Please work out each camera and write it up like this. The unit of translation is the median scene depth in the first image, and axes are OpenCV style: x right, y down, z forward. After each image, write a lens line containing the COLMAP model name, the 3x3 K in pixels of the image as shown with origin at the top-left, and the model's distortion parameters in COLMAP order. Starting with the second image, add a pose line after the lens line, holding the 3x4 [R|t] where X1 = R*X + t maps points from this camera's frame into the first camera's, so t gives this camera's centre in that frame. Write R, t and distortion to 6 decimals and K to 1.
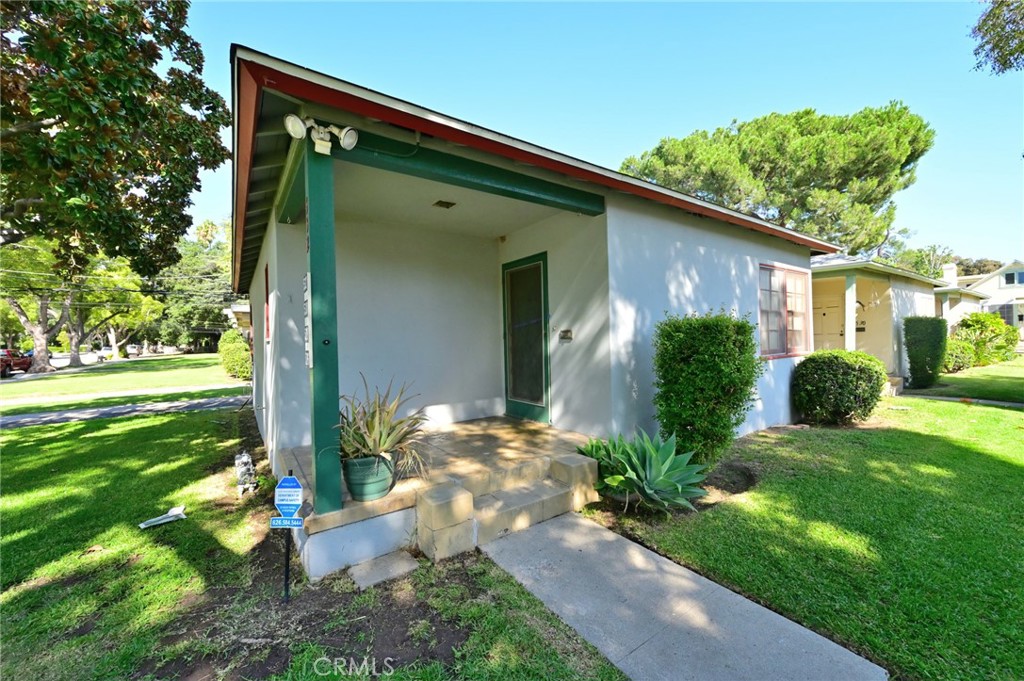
lens RADIAL K [[400.8, 0, 513.9], [0, 400.8, 338.8], [0, 0, 1]] dist [0.001925, 0.000171]
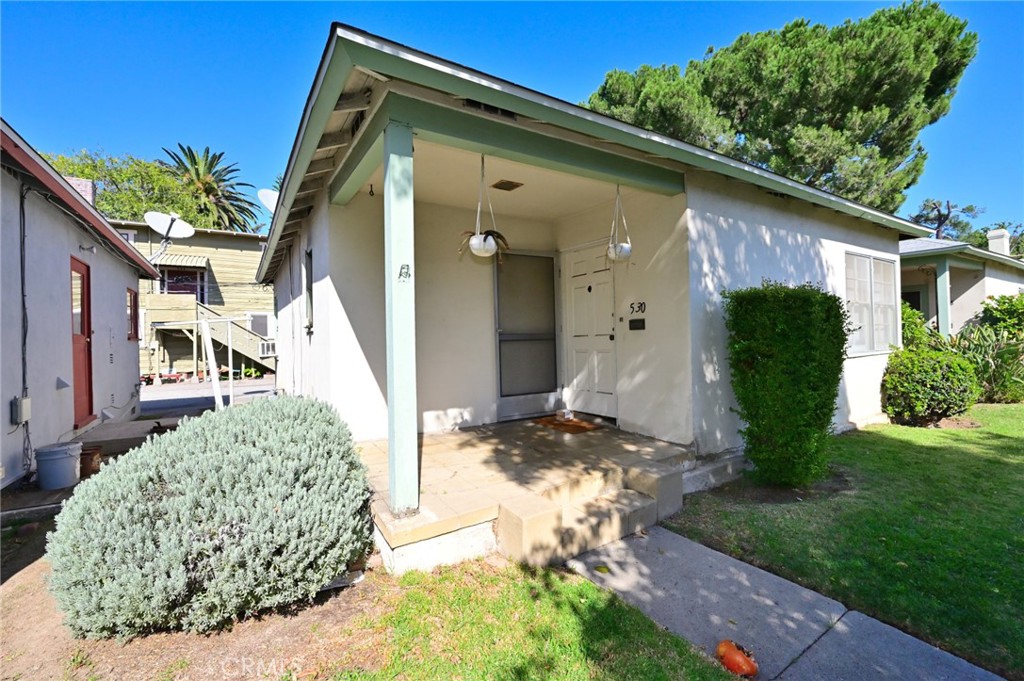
lens RADIAL K [[437.9, 0, 510.8], [0, 437.9, 337.8], [0, 0, 1]] dist [-0.000672, 0.000052]
pose [[0.998846, 0.004501, -0.047809, 0.289455], [-0.004408, 0.999988, 0.002059, -0.003865], [0.047817, -0.001846, 0.998854, 0.216545]]
